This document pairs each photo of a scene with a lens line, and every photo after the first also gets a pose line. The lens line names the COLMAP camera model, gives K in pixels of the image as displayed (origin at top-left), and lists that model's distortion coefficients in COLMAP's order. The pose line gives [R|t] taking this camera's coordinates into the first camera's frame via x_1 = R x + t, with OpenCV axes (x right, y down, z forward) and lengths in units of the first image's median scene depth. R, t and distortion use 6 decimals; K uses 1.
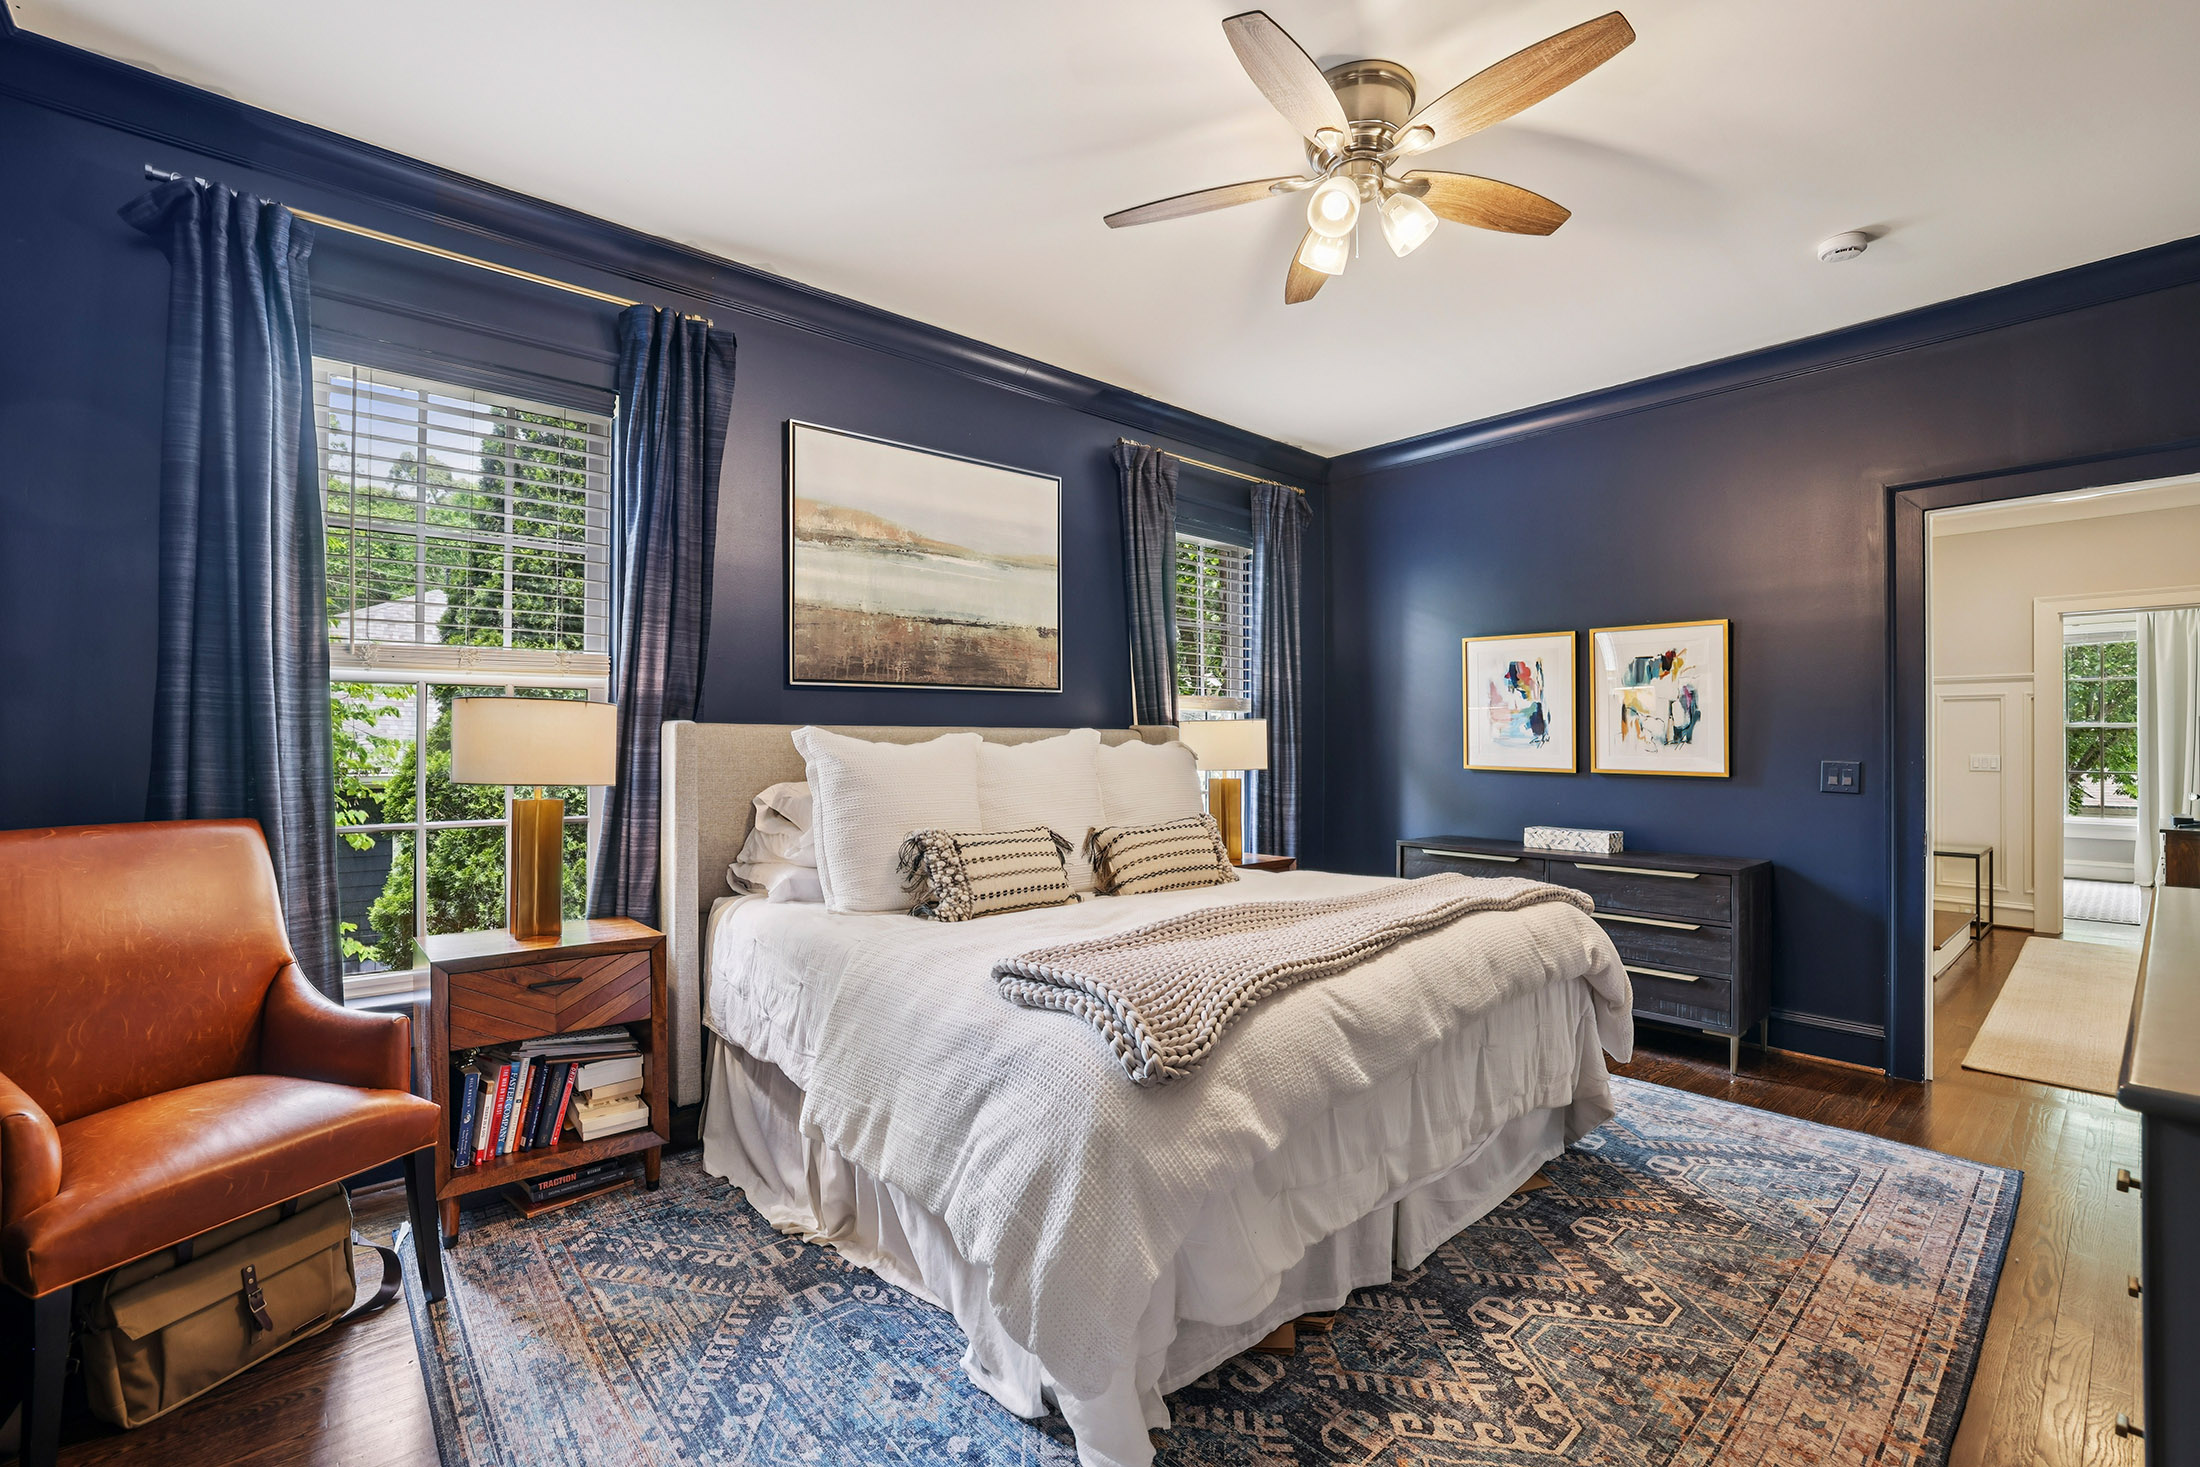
lens RADIAL K [[973.9, 0, 1100.0], [0, 973.9, 734.0], [0, 0, 1]] dist [-0.042881, 0.011011]
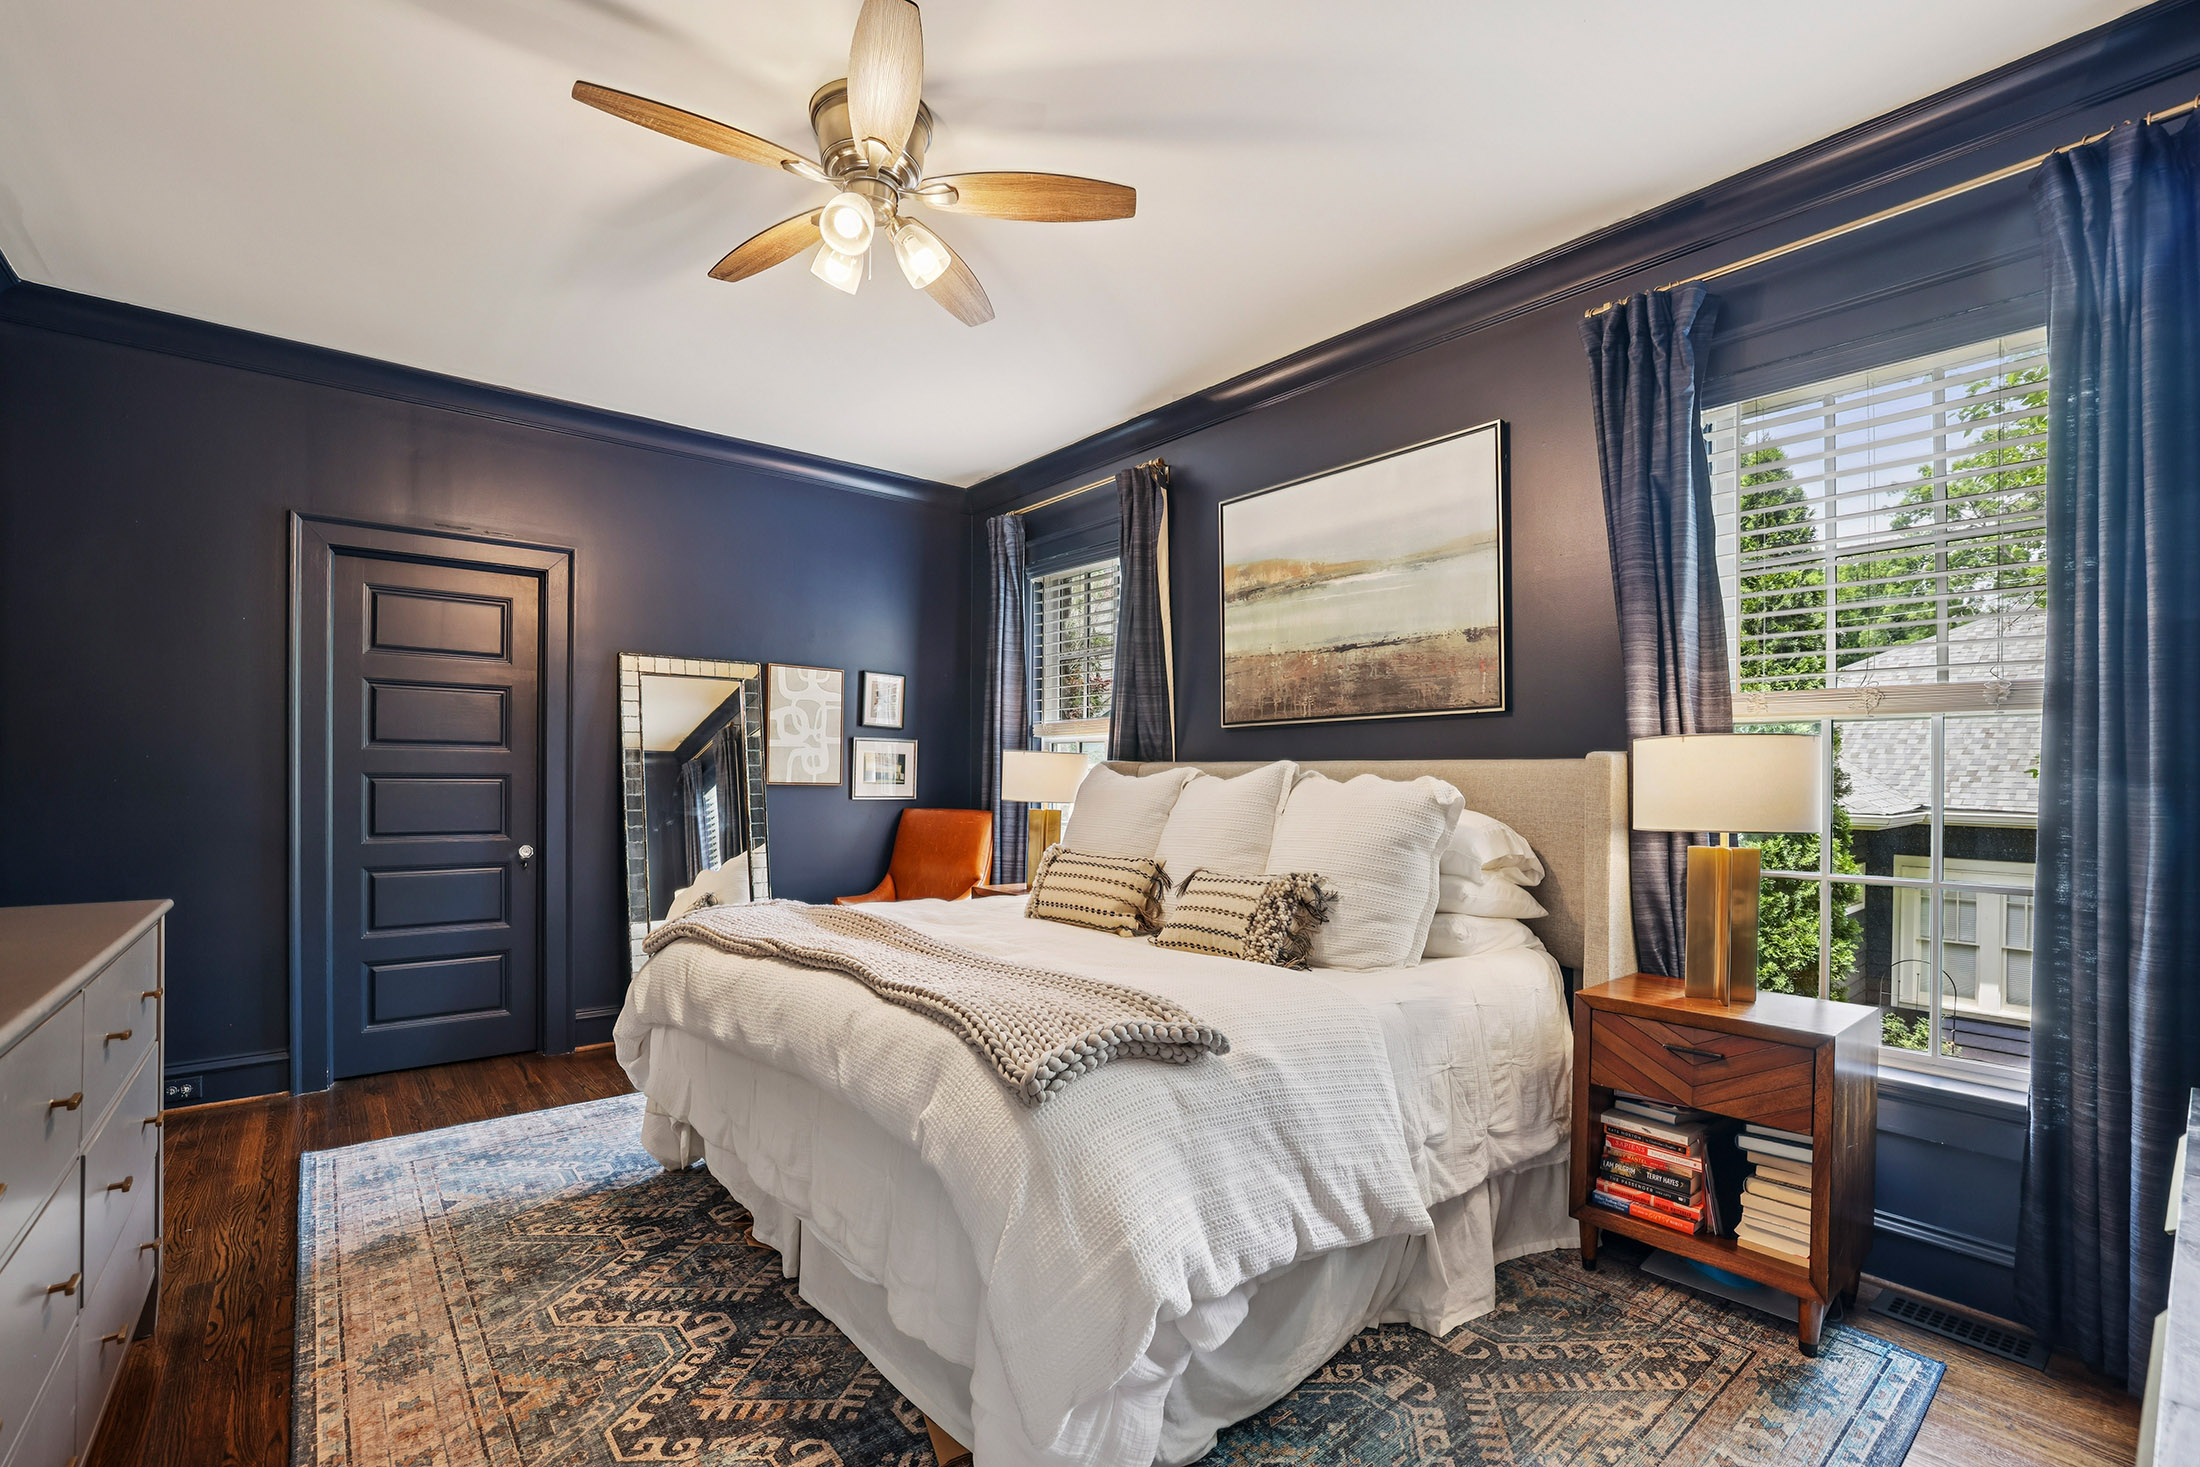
lens RADIAL K [[973.9, 0, 1085.3], [0, 973.9, 778.2], [0, 0, 1]] dist [-0.042881, 0.011011]
pose [[-0.052435, 0.001702, -0.998623, 1.143985], [0.002312, 0.999996, 0.001583, 0.010691], [0.998622, -0.002225, -0.052438, 1.173999]]
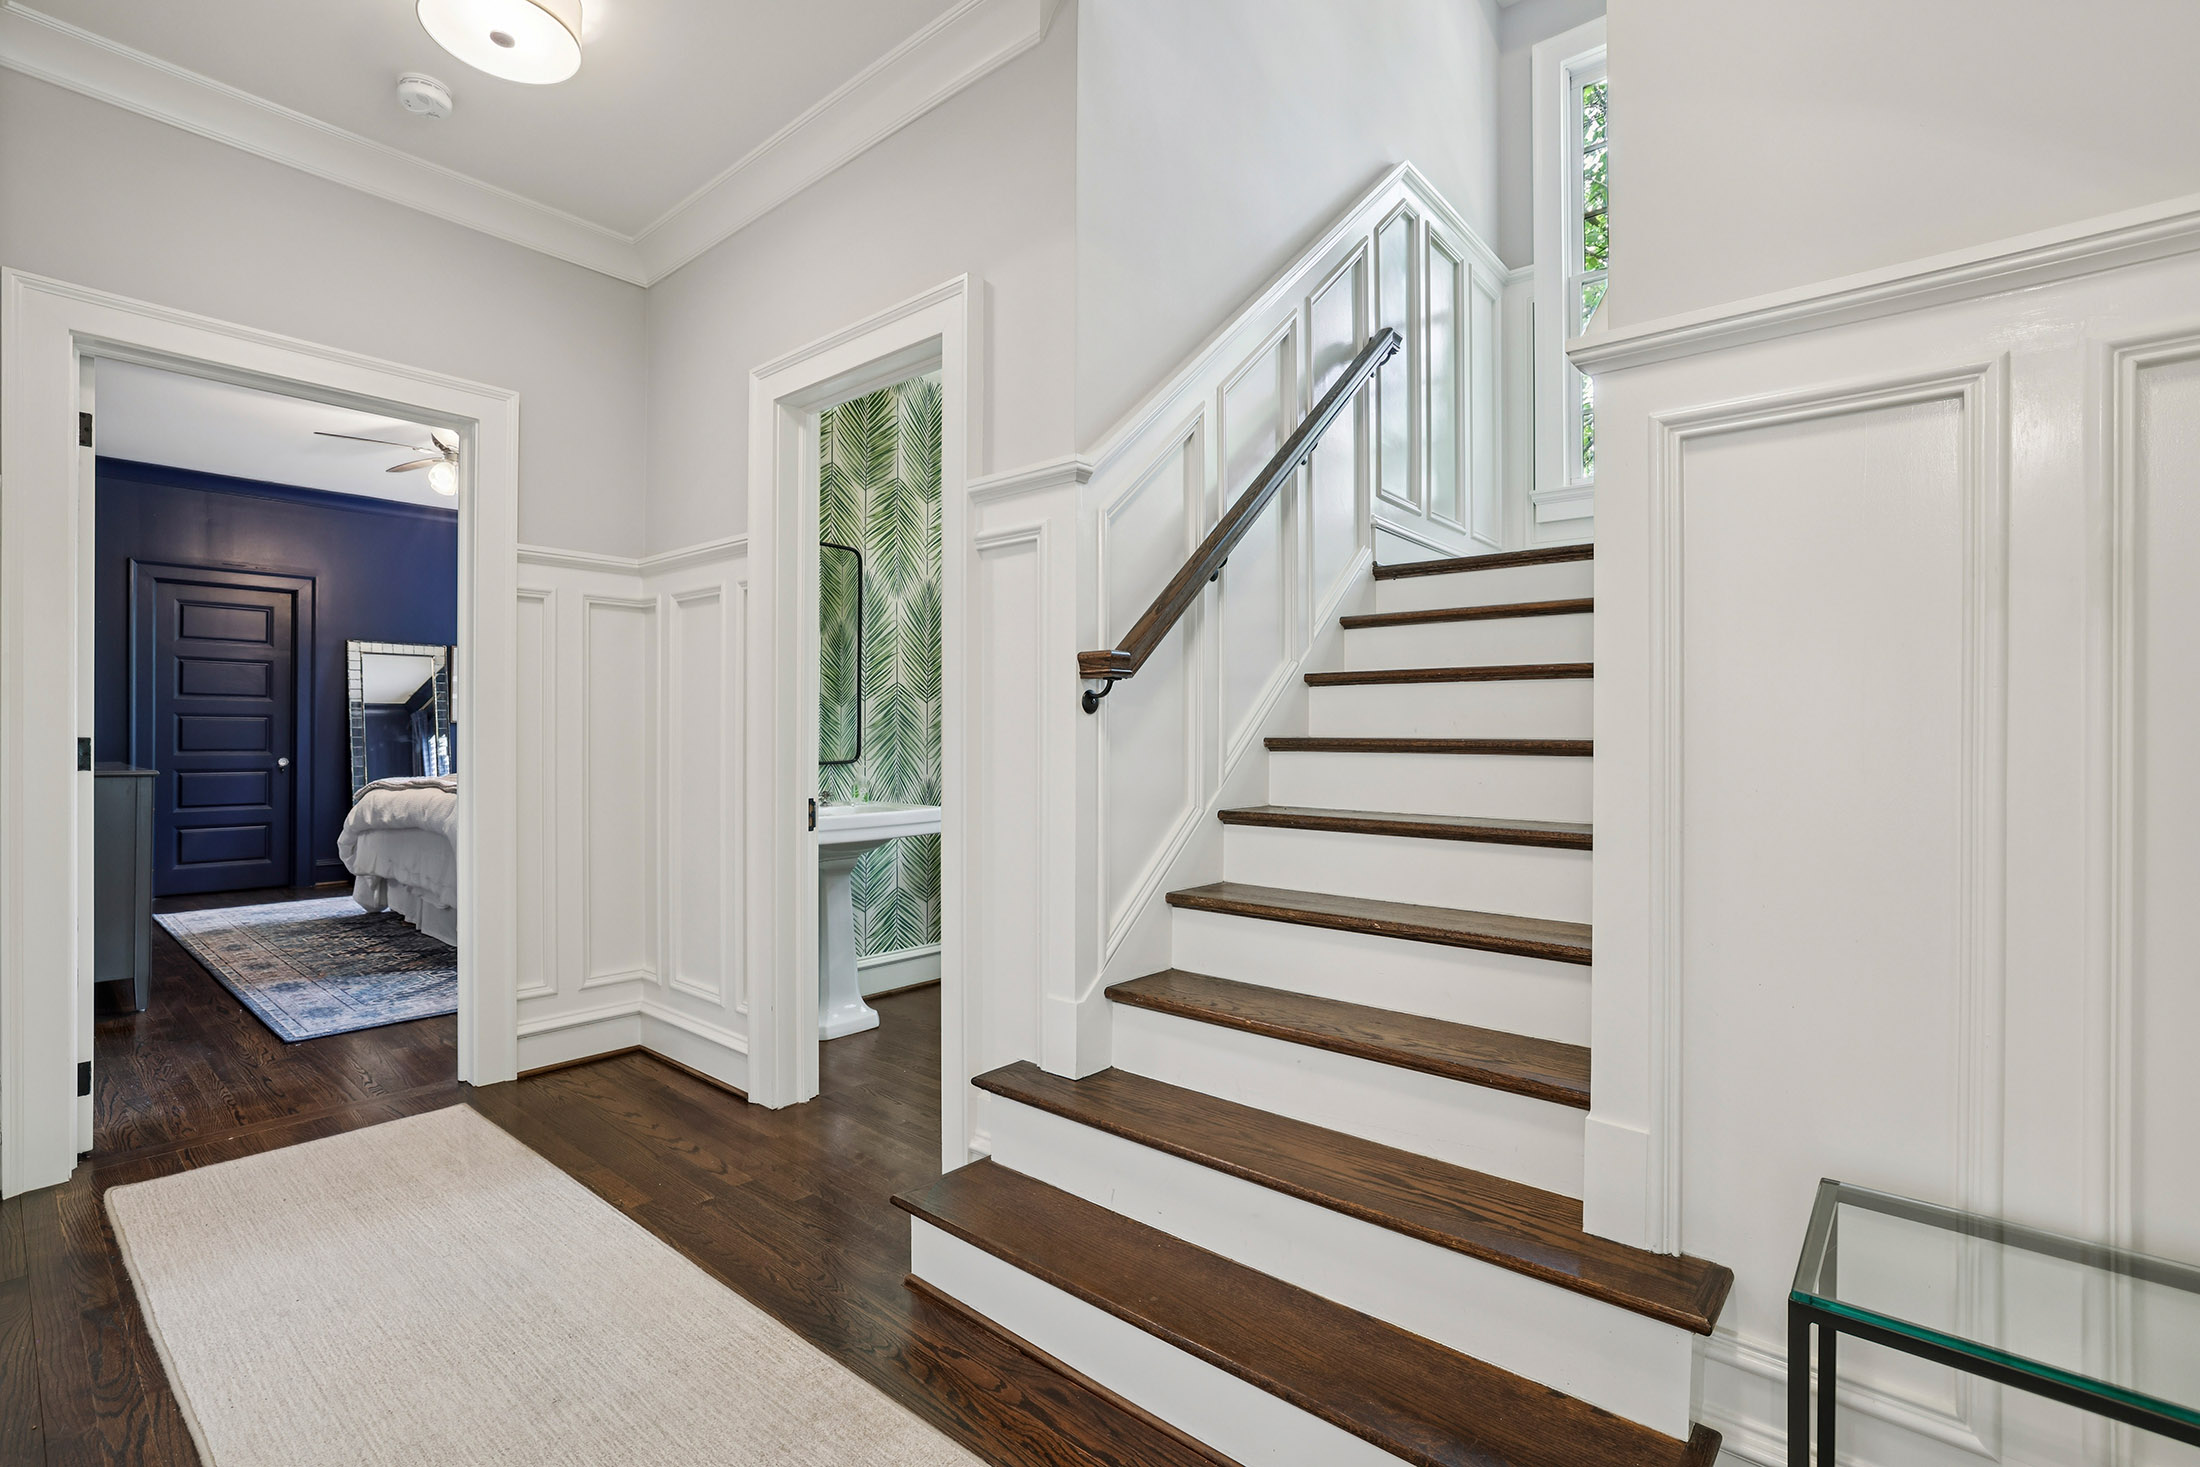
lens RADIAL K [[1018.1, 0, 1102.3], [0, 1018.1, 727.0], [0, 0, 1]] dist [-0.043609, 0.013978]
pose [[0.128609, -0.006454, -0.991674, 2.769055], [0.005872, 0.999966, -0.005746, 0.074695], [0.991678, -0.005084, 0.128642, 2.143859]]
